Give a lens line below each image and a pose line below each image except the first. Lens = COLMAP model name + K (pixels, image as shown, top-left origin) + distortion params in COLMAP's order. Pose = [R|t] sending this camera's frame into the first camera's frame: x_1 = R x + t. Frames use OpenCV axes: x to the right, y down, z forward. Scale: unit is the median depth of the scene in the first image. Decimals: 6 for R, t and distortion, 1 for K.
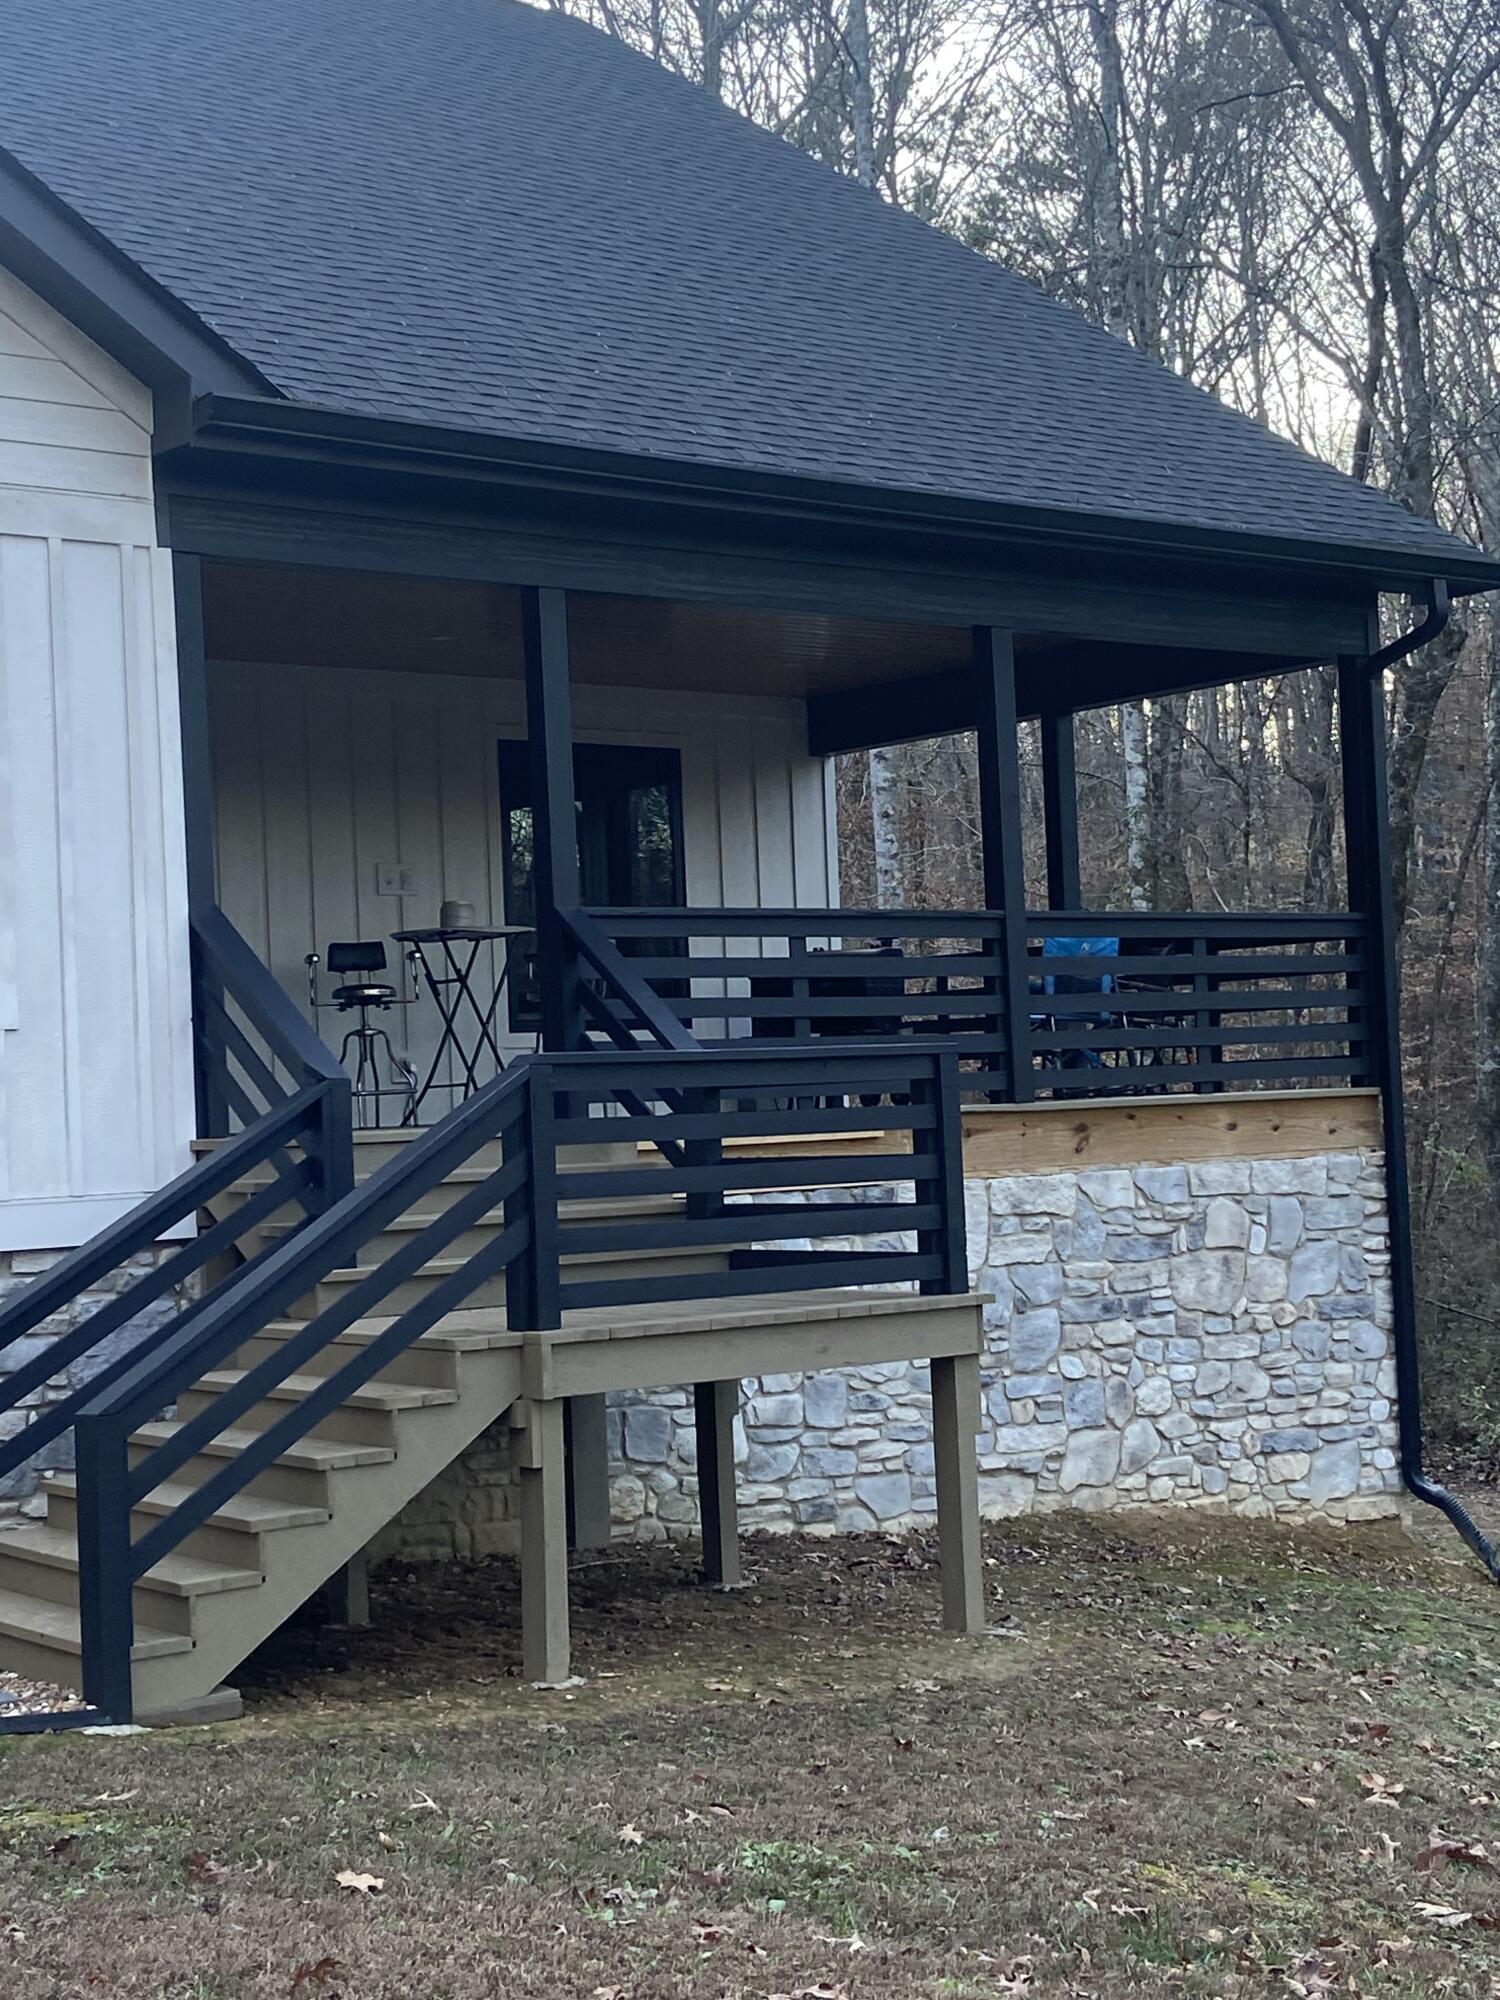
lens RADIAL K [[3097.3, 0, 742.2], [0, 3097.3, 1011.4], [0, 0, 1]] dist [0.109961, 0.000000]
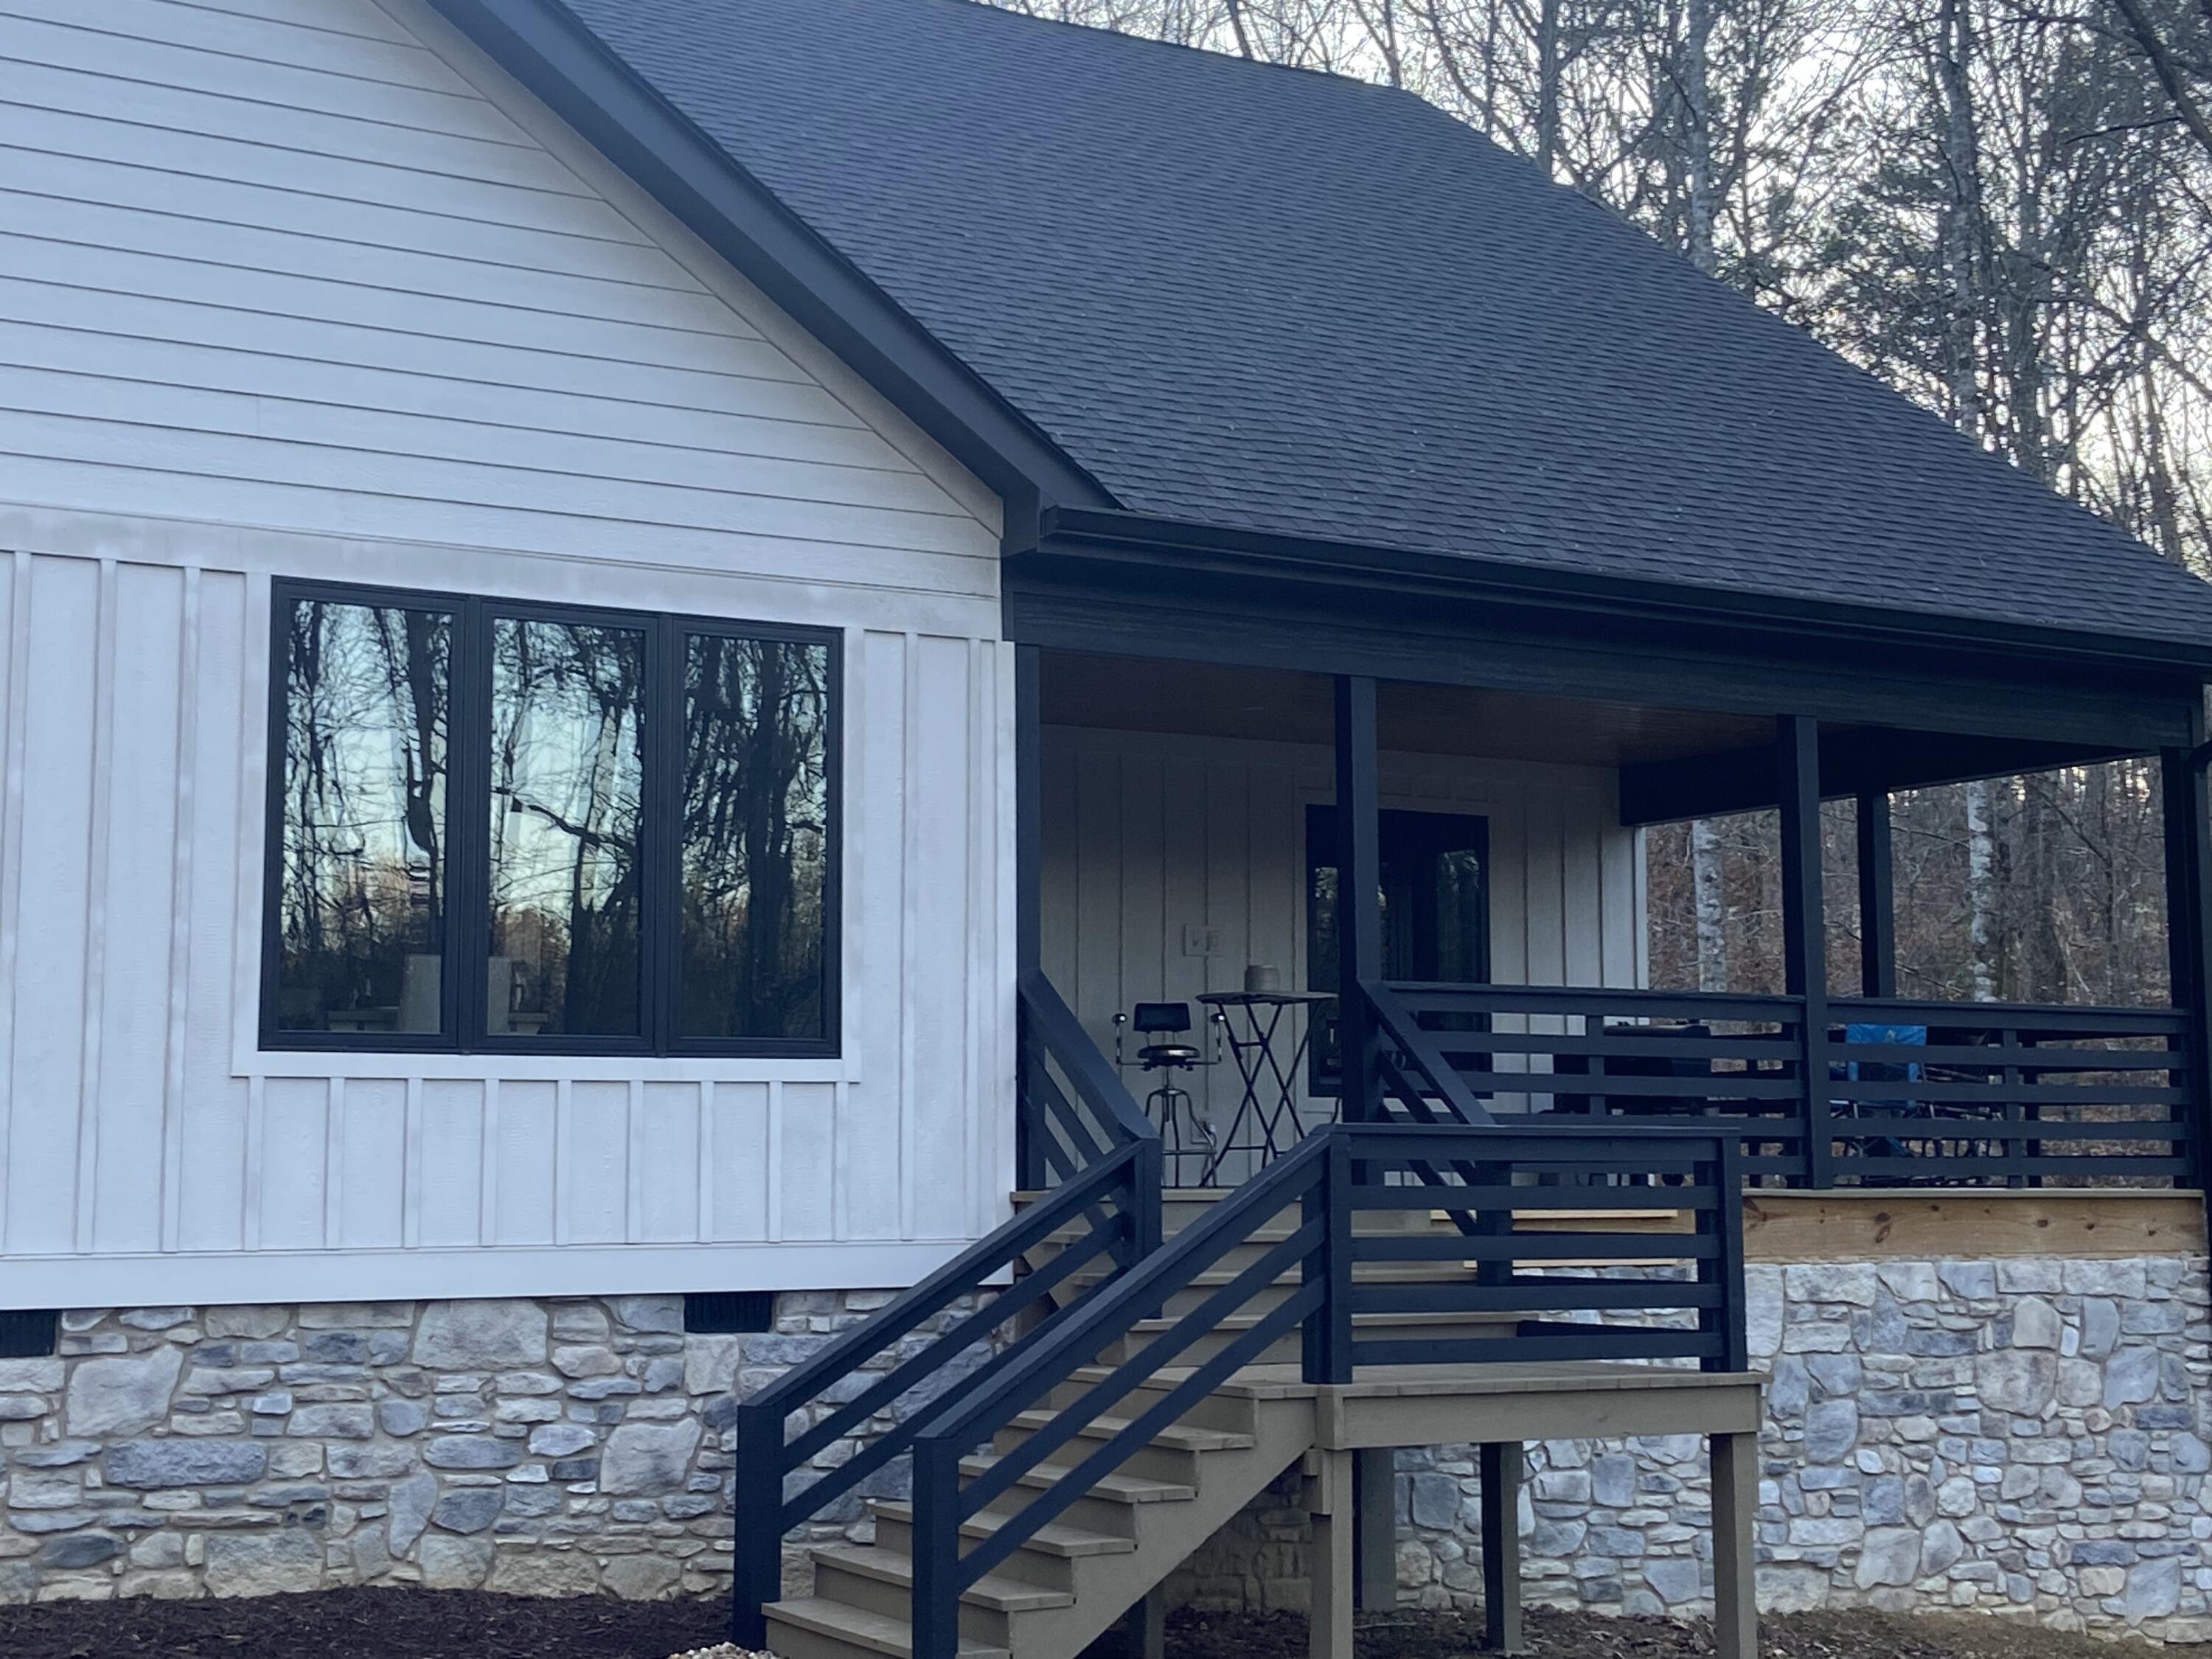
lens RADIAL K [[3425.7, 0, 1126.5], [0, 3425.7, 755.0], [0, 0, 1]] dist [0.109961, 0.000000]
pose [[0.991376, 0.022444, -0.129113, 0.009275], [-0.033984, 0.995551, -0.087883, -0.004813], [0.126566, 0.091513, 0.987728, -0.146893]]
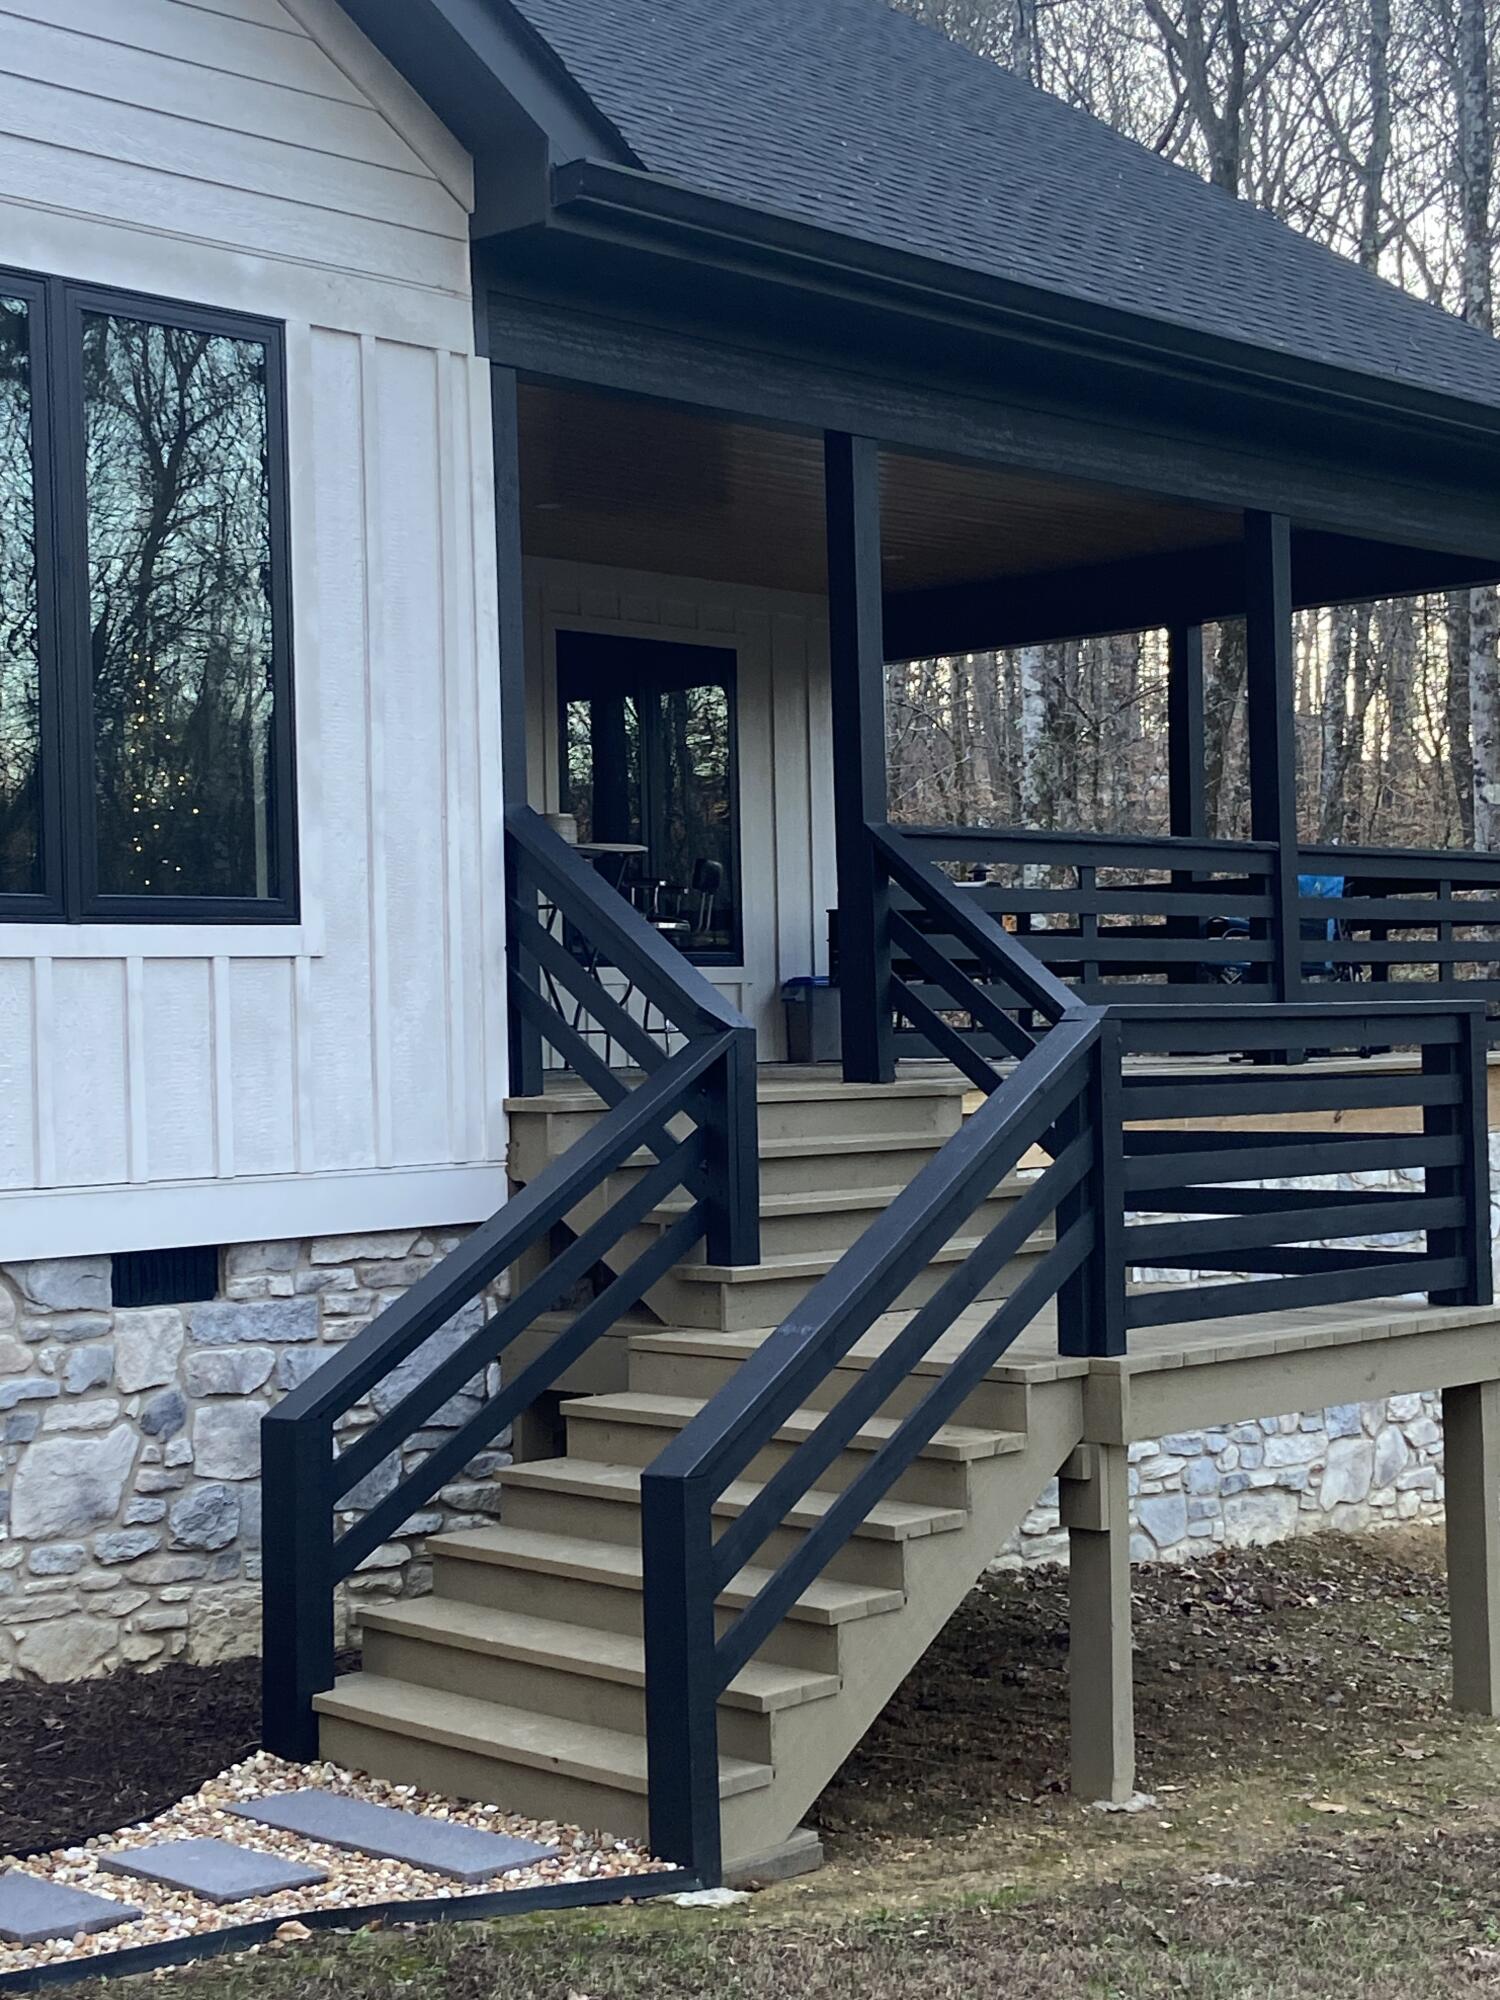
lens RADIAL K [[3097.3, 0, 736.9], [0, 3097.3, 1007.2], [0, 0, 1]] dist [0.109961, 0.000000]
pose [[0.989288, 0.021474, 0.144387, -0.199205], [-0.024370, 0.999535, 0.018321, 0.001361], [-0.143926, -0.021643, 0.989352, 0.169382]]
